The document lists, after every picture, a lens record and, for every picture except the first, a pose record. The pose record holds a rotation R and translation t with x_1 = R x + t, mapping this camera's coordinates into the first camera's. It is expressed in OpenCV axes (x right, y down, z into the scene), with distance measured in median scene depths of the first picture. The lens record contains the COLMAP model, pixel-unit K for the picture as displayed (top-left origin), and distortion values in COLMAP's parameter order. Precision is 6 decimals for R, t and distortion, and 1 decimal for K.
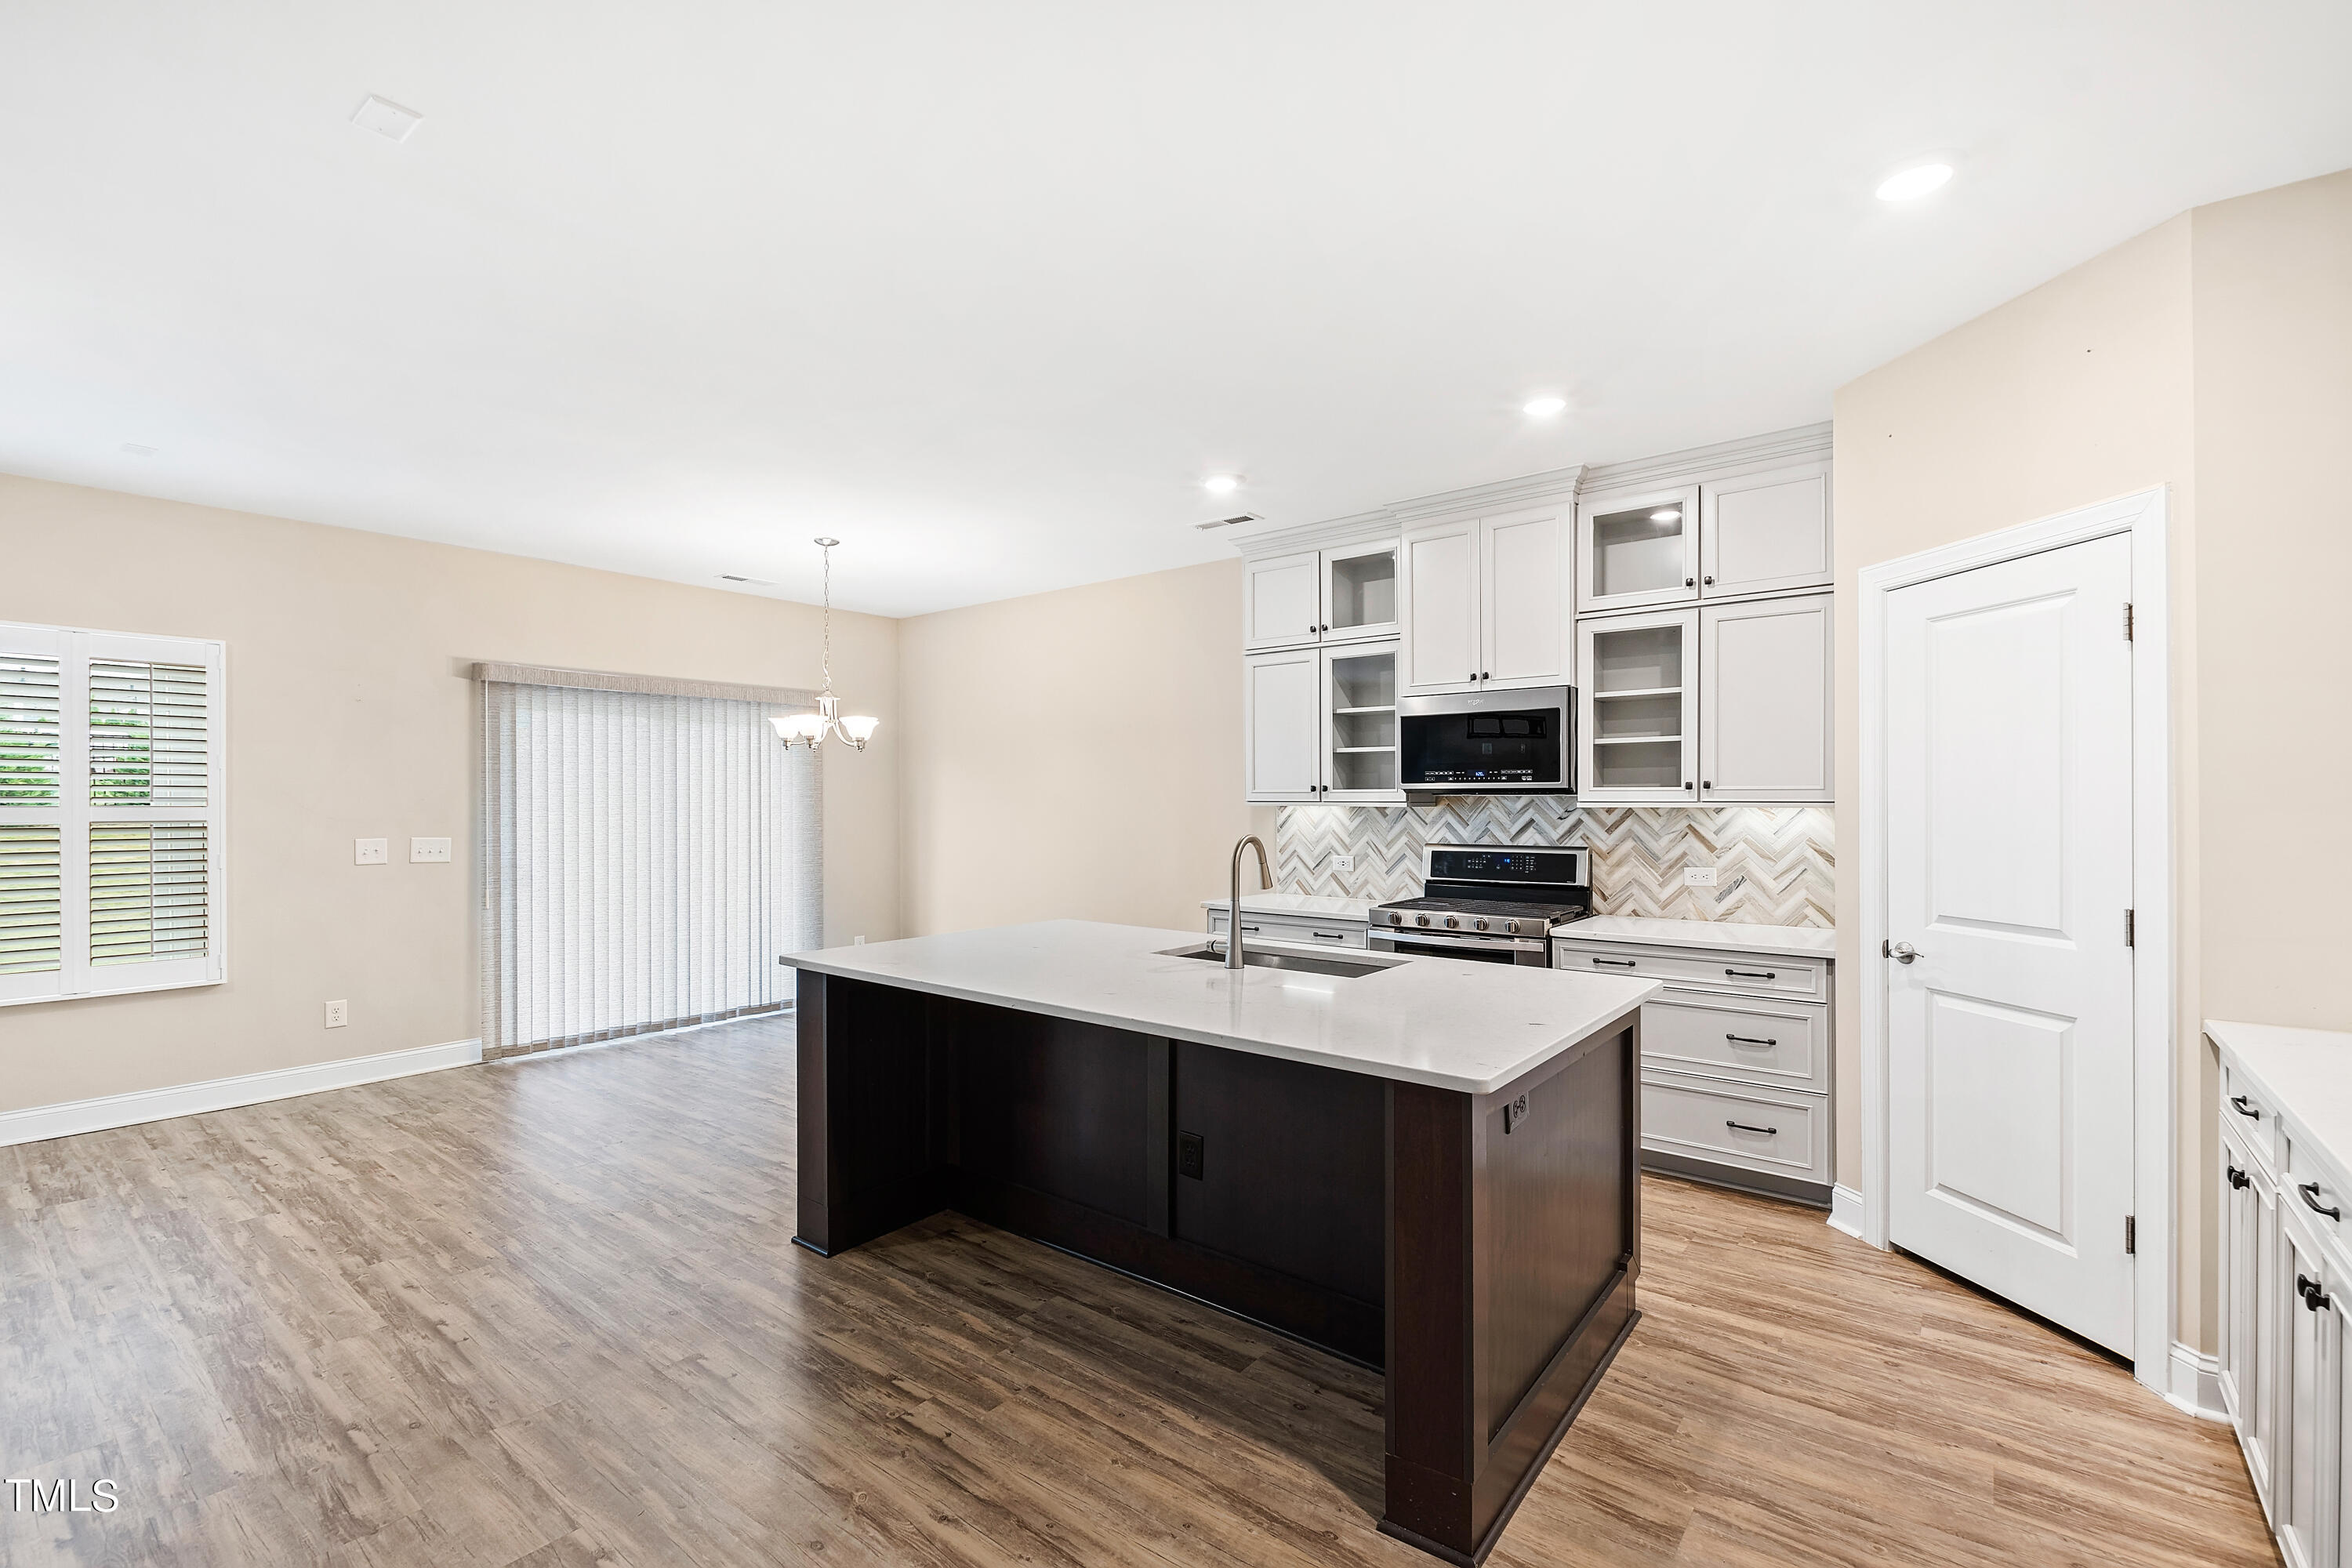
lens RADIAL K [[1022.3, 0, 1149.2], [0, 1022.3, 801.9], [0, 0, 1]] dist [0.004029, -0.002843]
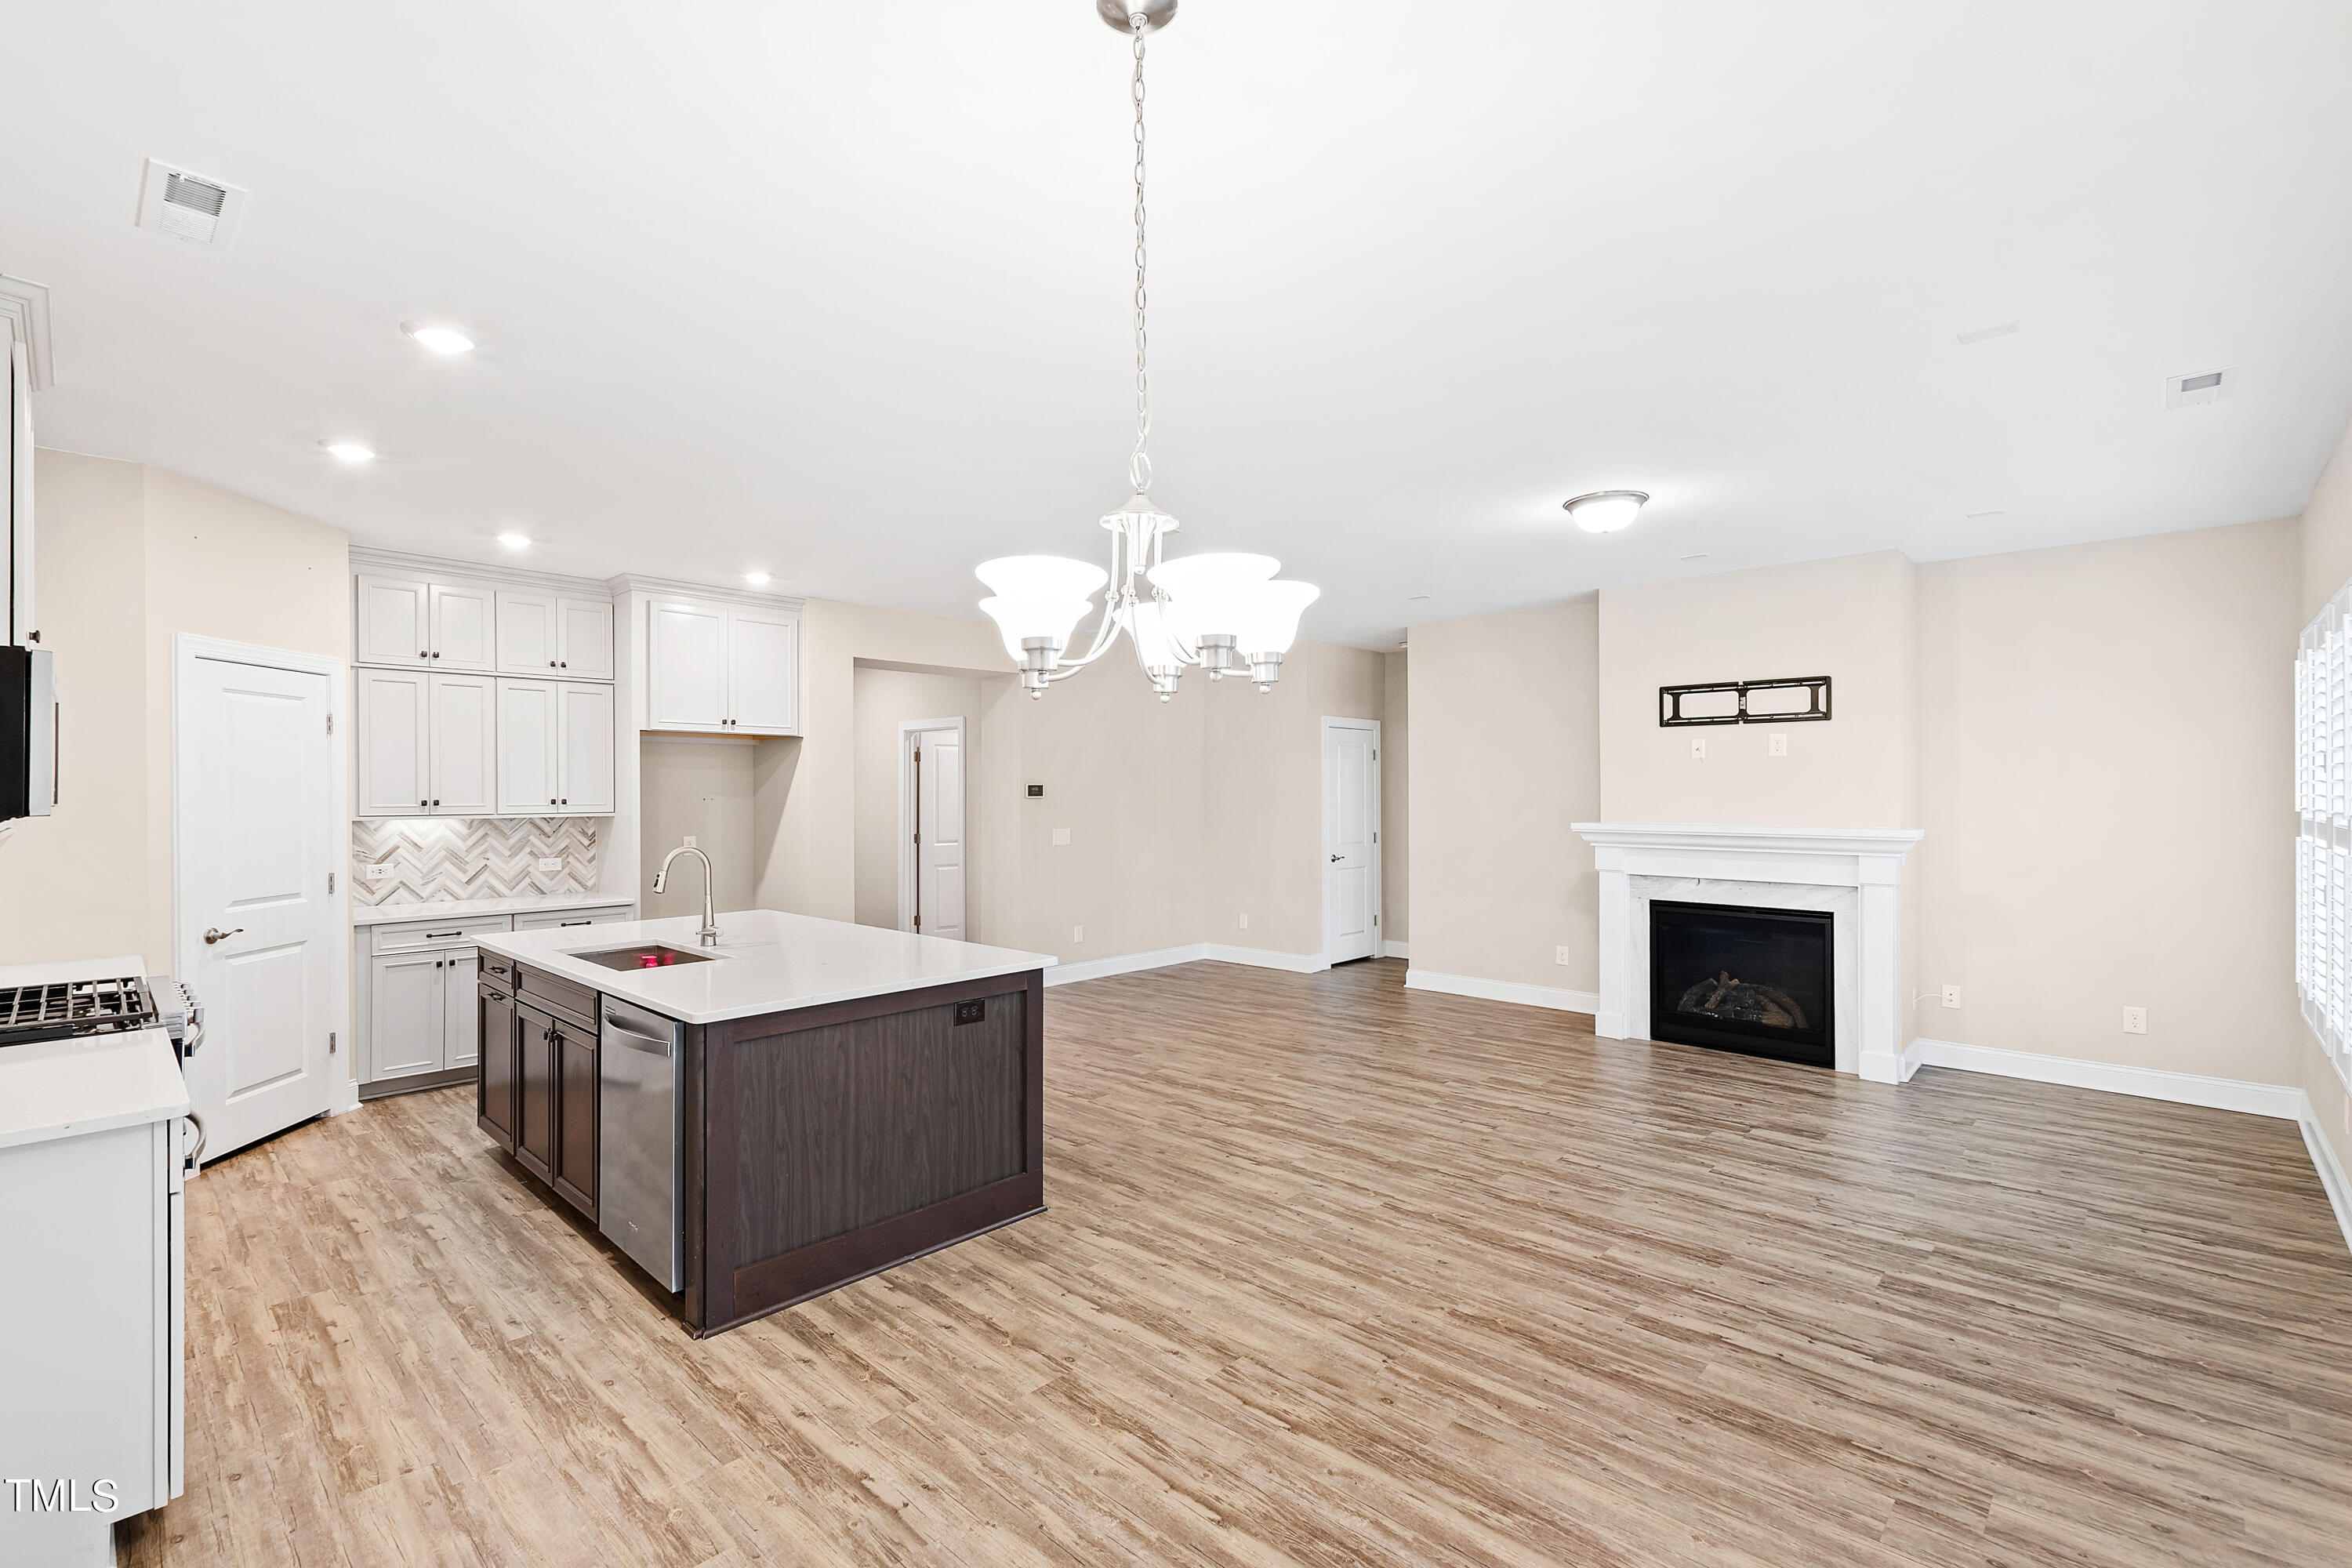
lens RADIAL K [[1022.3, 0, 1148.6], [0, 1022.3, 809.5], [0, 0, 1]] dist [0.004029, -0.002843]
pose [[-0.996085, 0.002715, 0.088357, -0.428121], [0.004160, 0.999861, 0.016174, -0.022756], [-0.088301, 0.016479, -0.995958, 1.604979]]
